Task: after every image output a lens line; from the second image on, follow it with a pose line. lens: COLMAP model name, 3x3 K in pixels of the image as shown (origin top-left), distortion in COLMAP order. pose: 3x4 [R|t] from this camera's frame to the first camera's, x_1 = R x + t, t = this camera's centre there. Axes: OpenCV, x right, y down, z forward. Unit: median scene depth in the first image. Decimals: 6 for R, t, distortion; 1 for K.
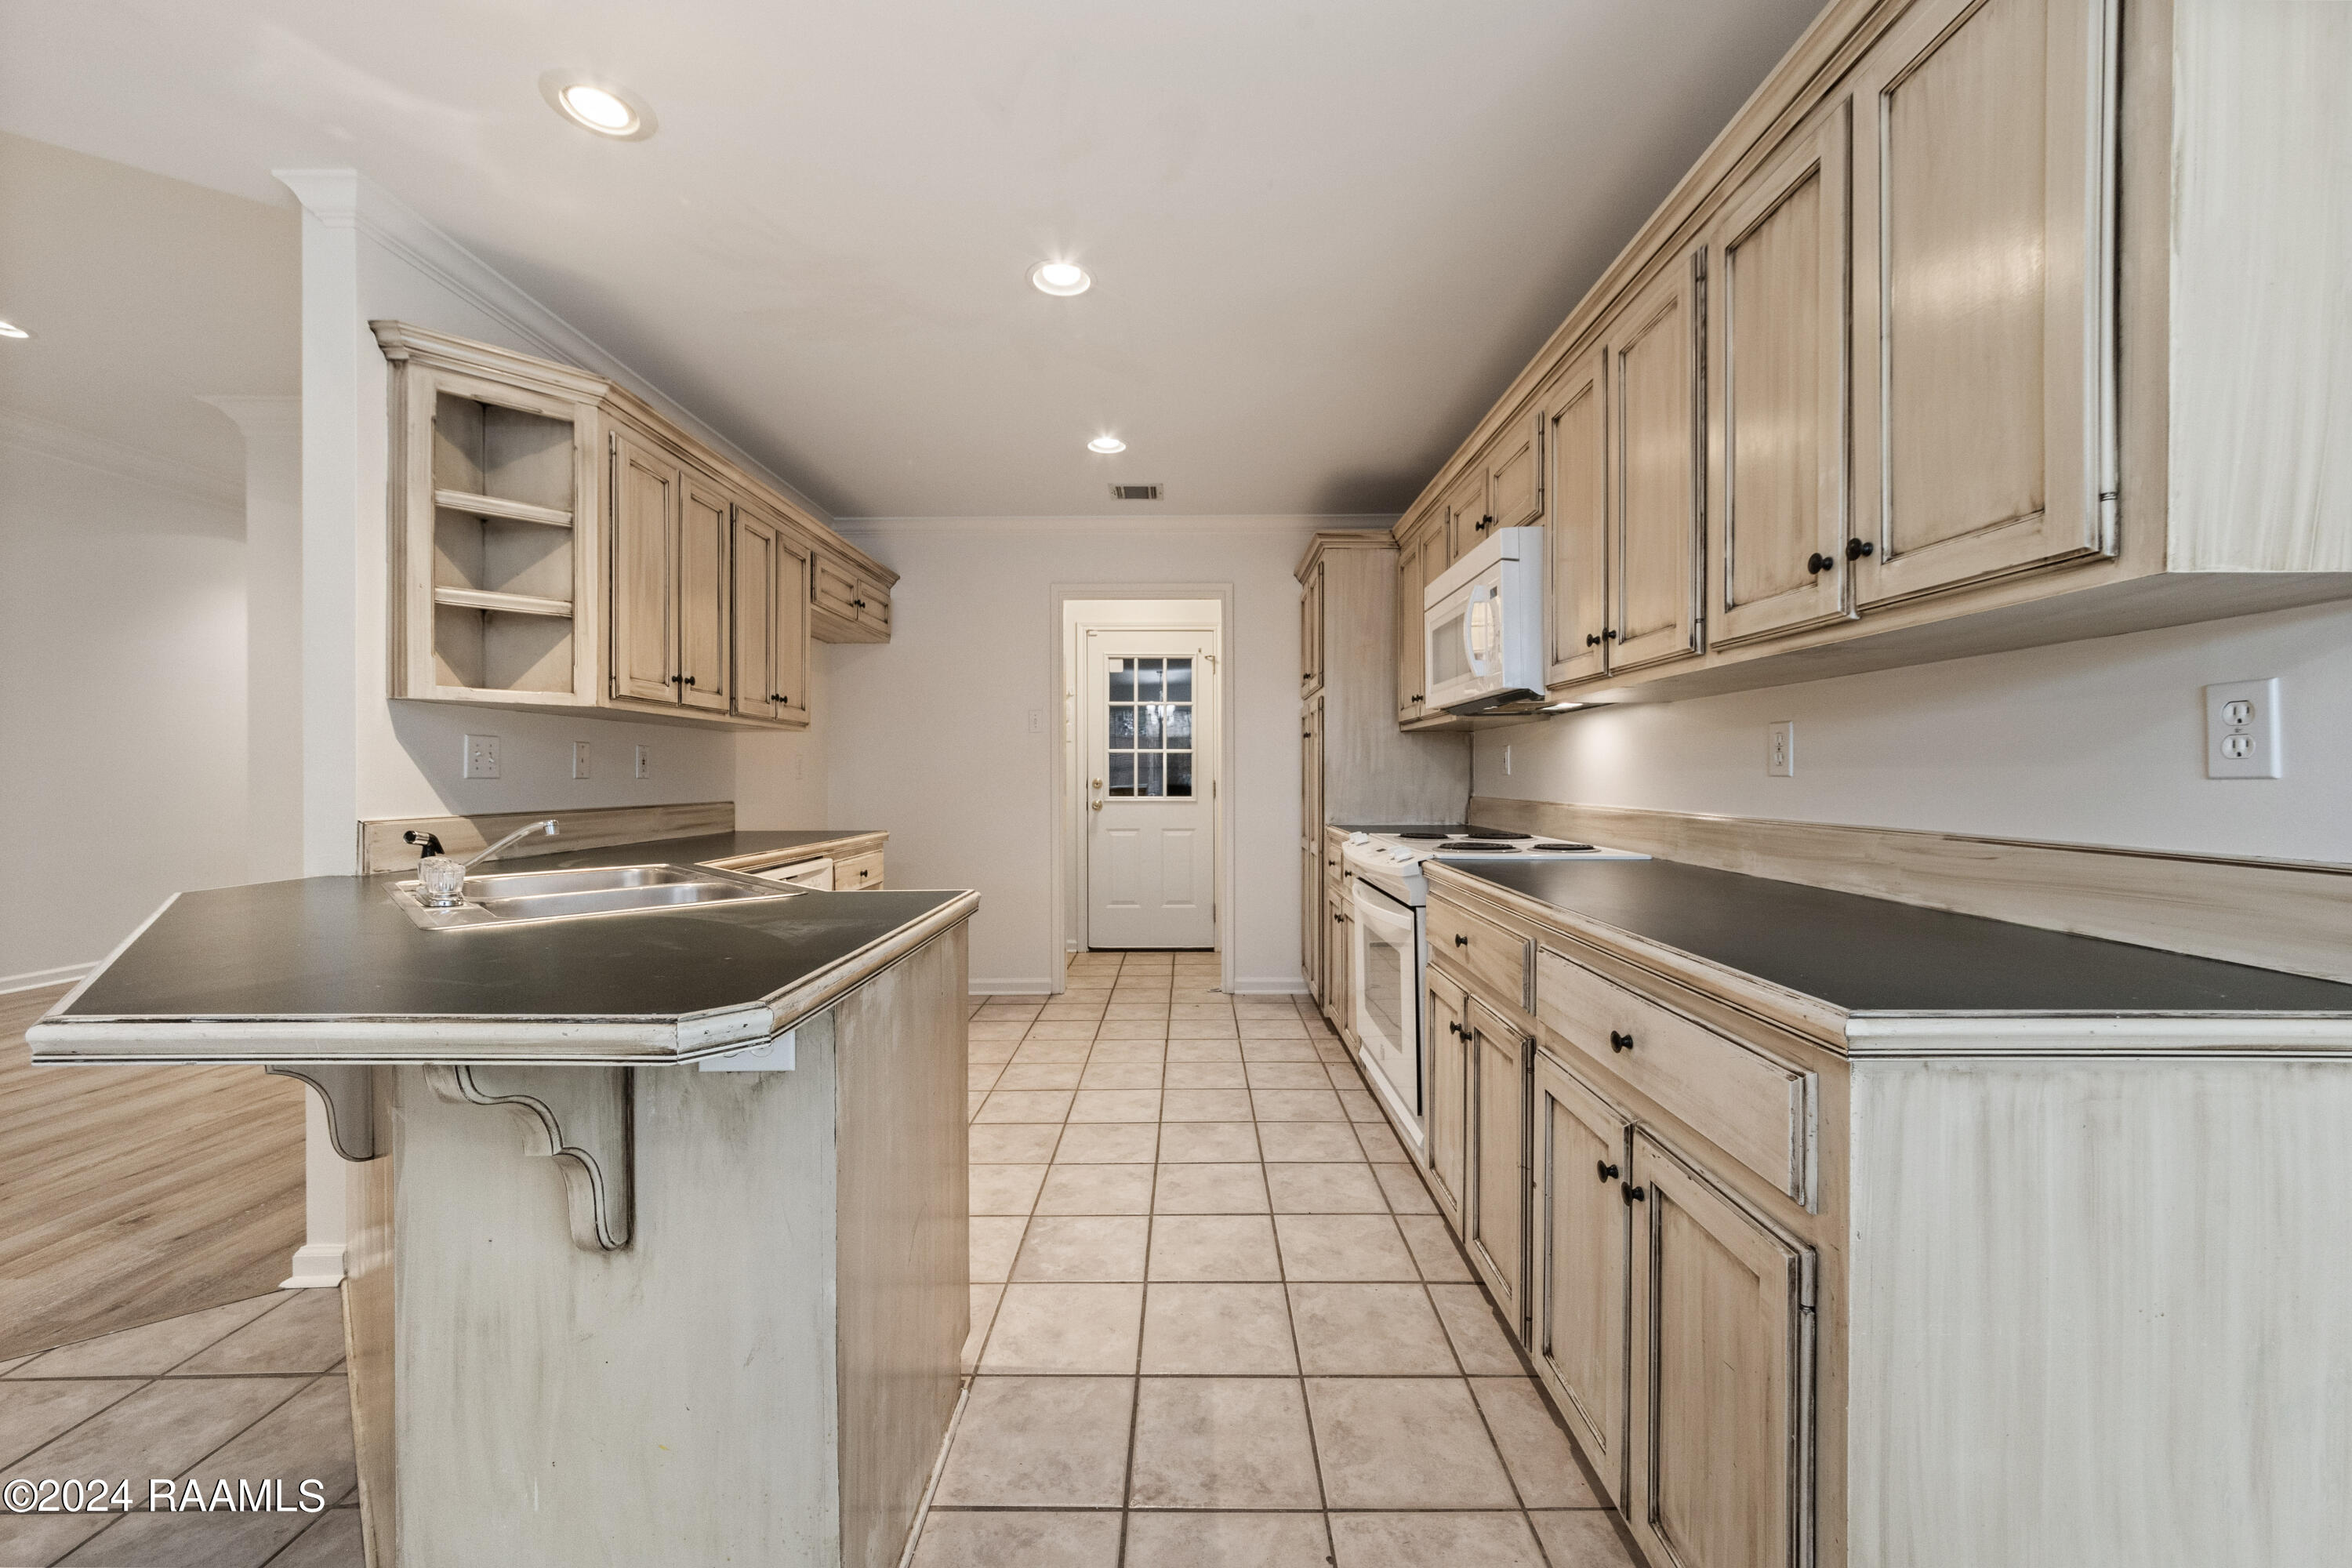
lens RADIAL K [[908.3, 0, 1176.0], [0, 908.3, 784.0], [0, 0, 1]] dist [-0.001120, -0.000097]
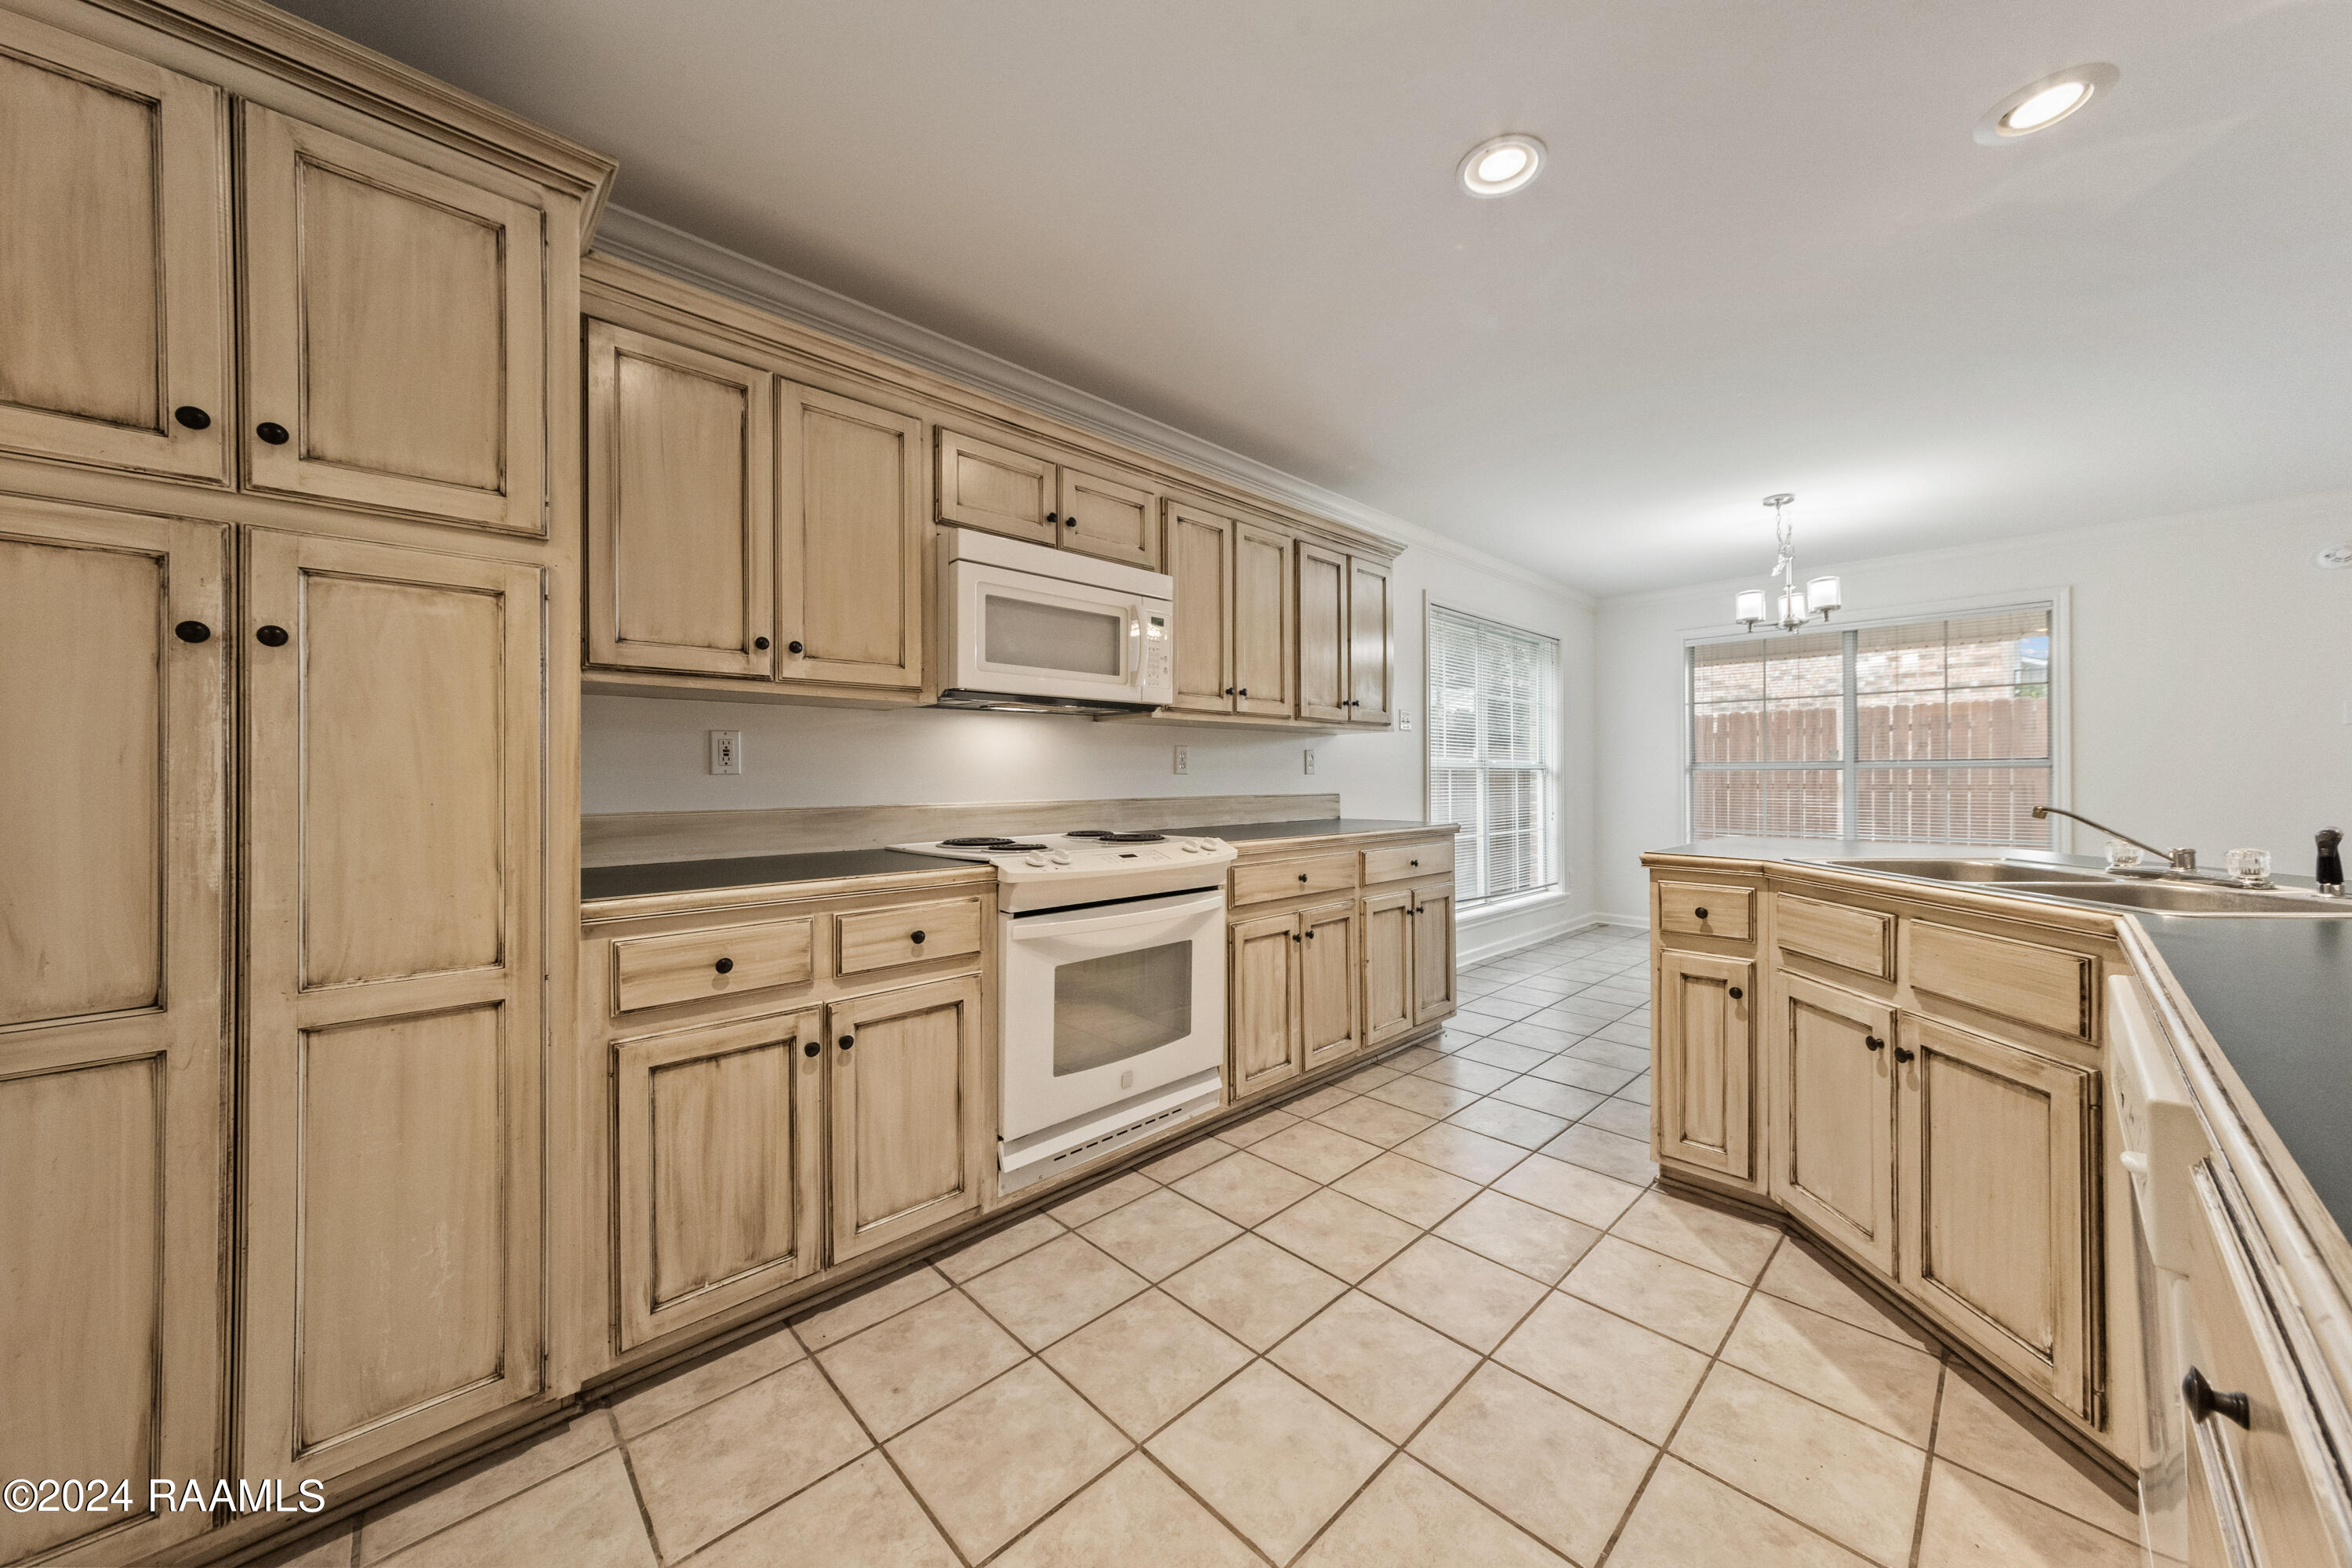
lens RADIAL K [[828.0, 0, 1192.1], [0, 828.0, 772.0], [0, 0, 1]] dist [0.000122, 0.000166]
pose [[-0.709989, 0.005556, 0.704191, -0.407017], [0.011187, 0.999932, 0.003390, -0.012886], [-0.704124, 0.010284, -0.710002, 1.559864]]
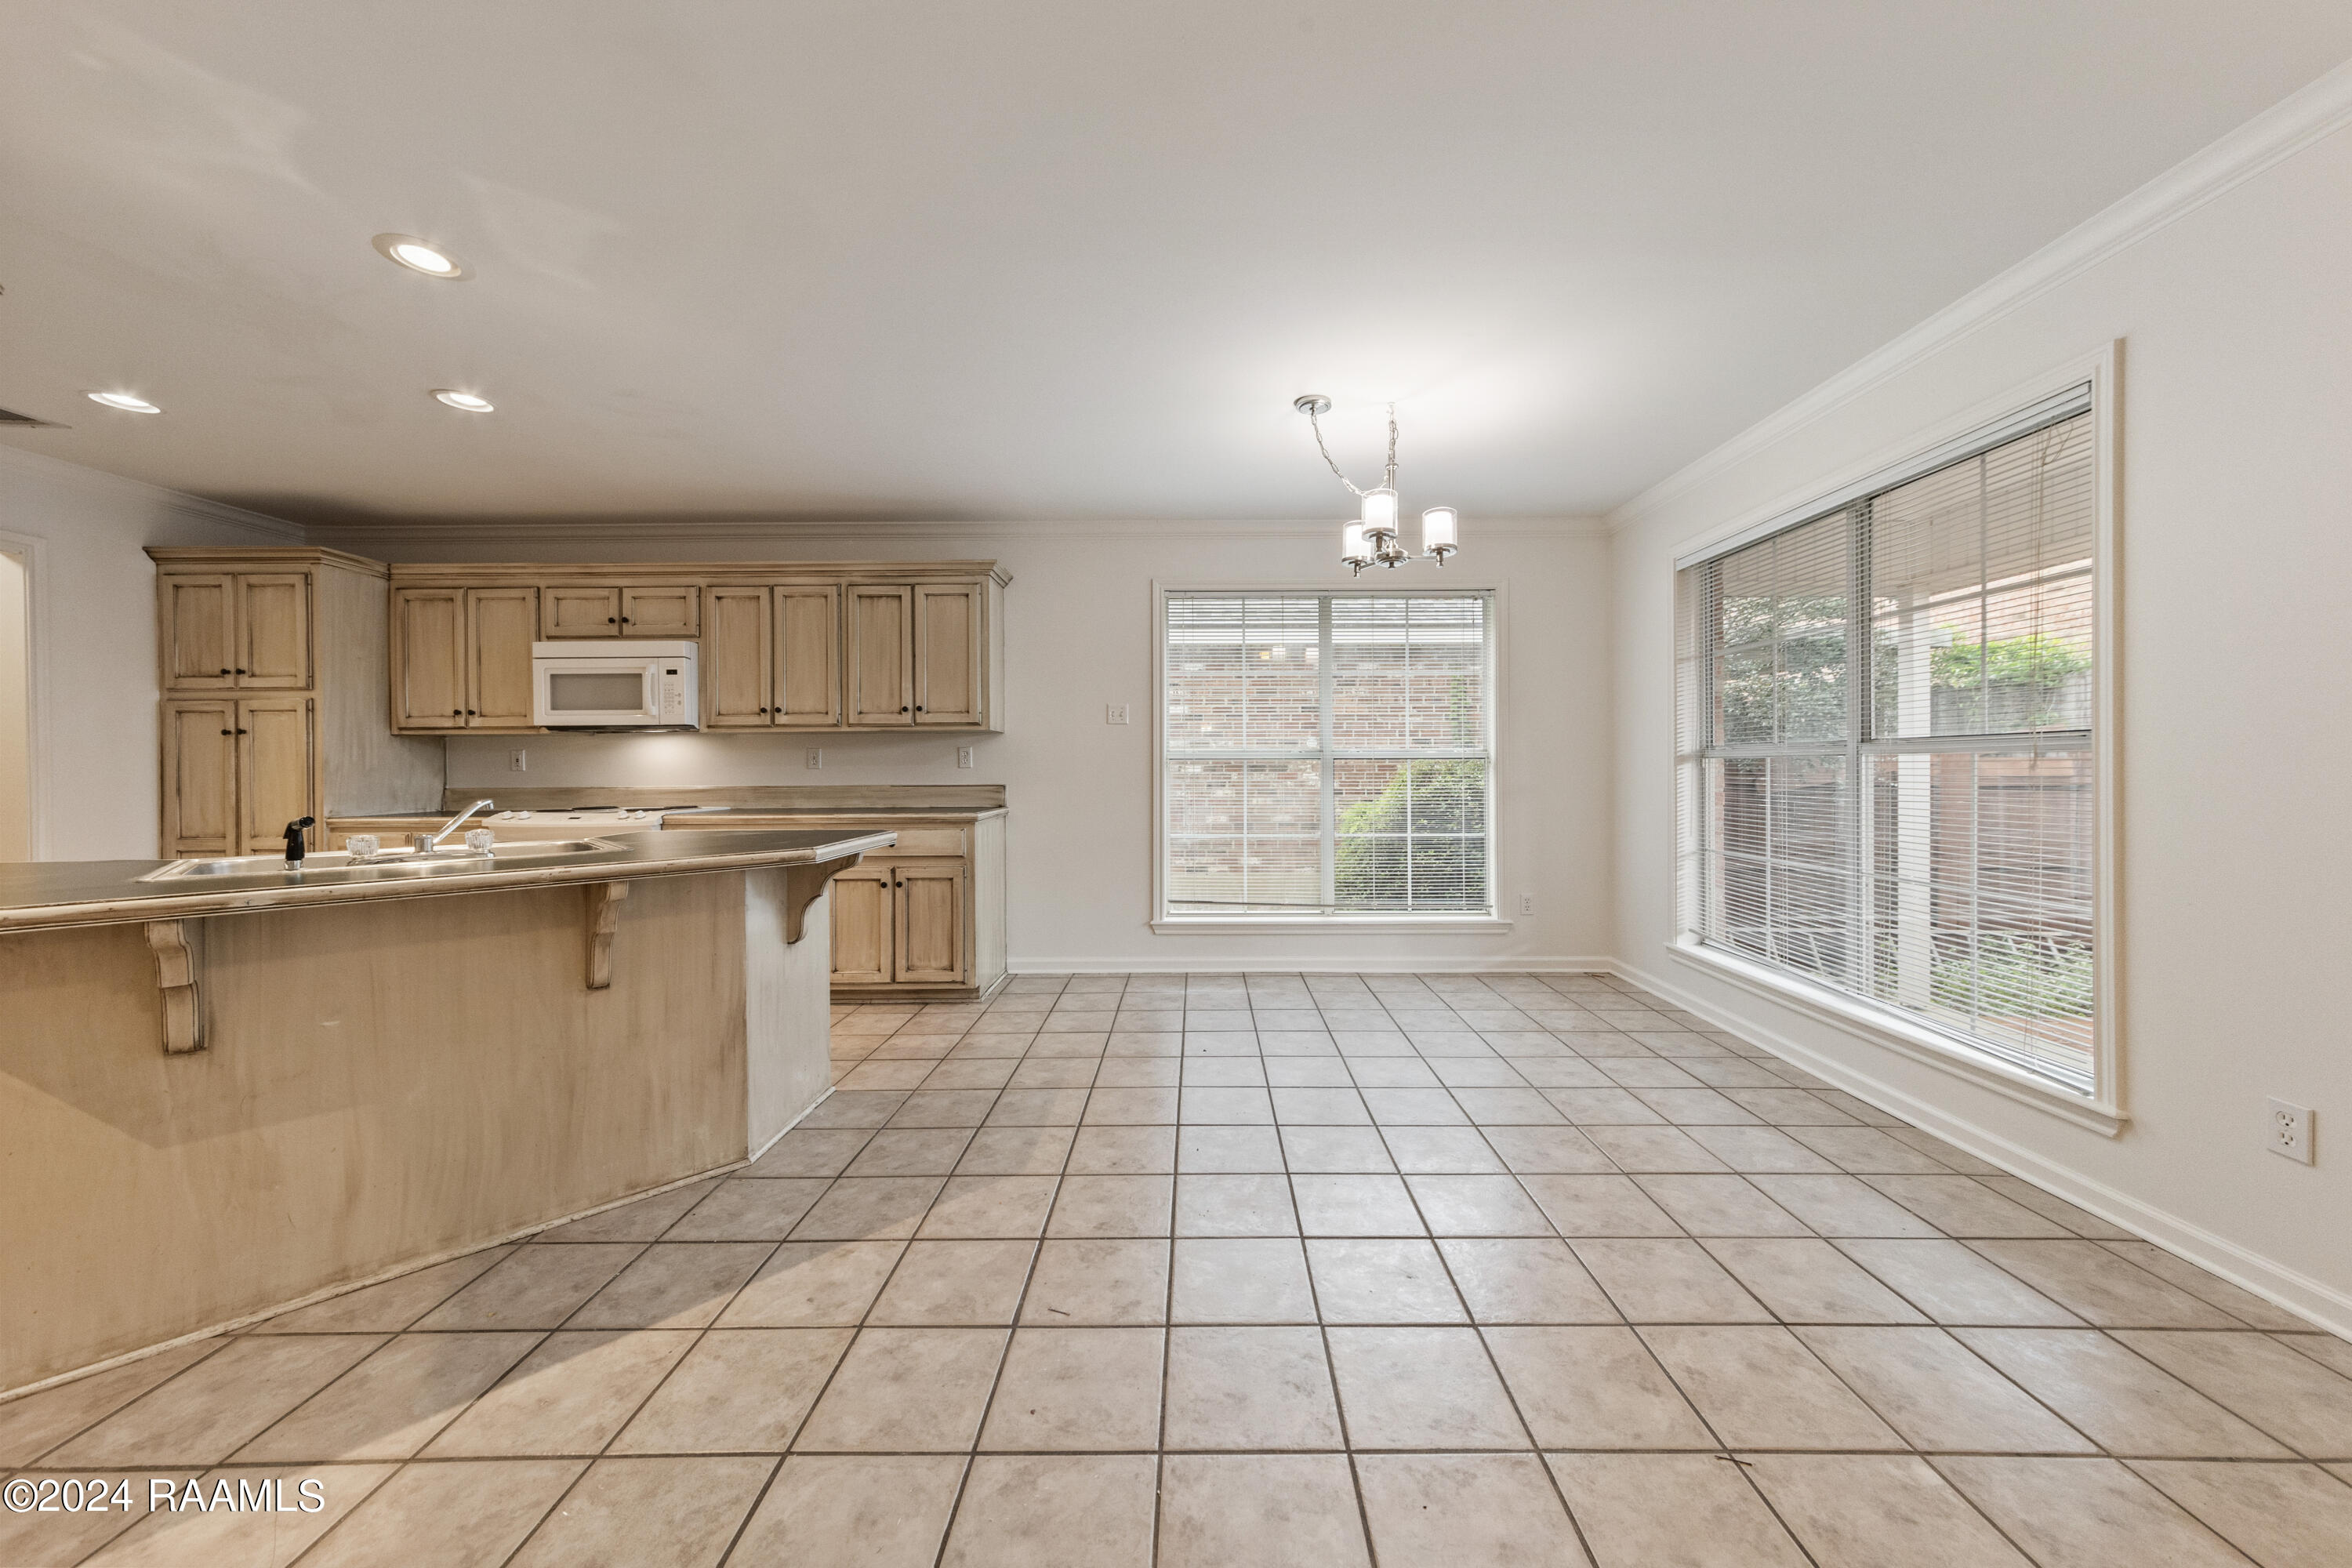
lens RADIAL K [[828.0, 0, 1192.1], [0, 828.0, 772.0], [0, 0, 1]] dist [0.000122, 0.000166]
pose [[-0.003461, -0.005135, 0.999981, -1.247991], [0.016971, 0.999843, 0.005193, 0.005543], [-0.999850, 0.016988, -0.003373, -0.109261]]
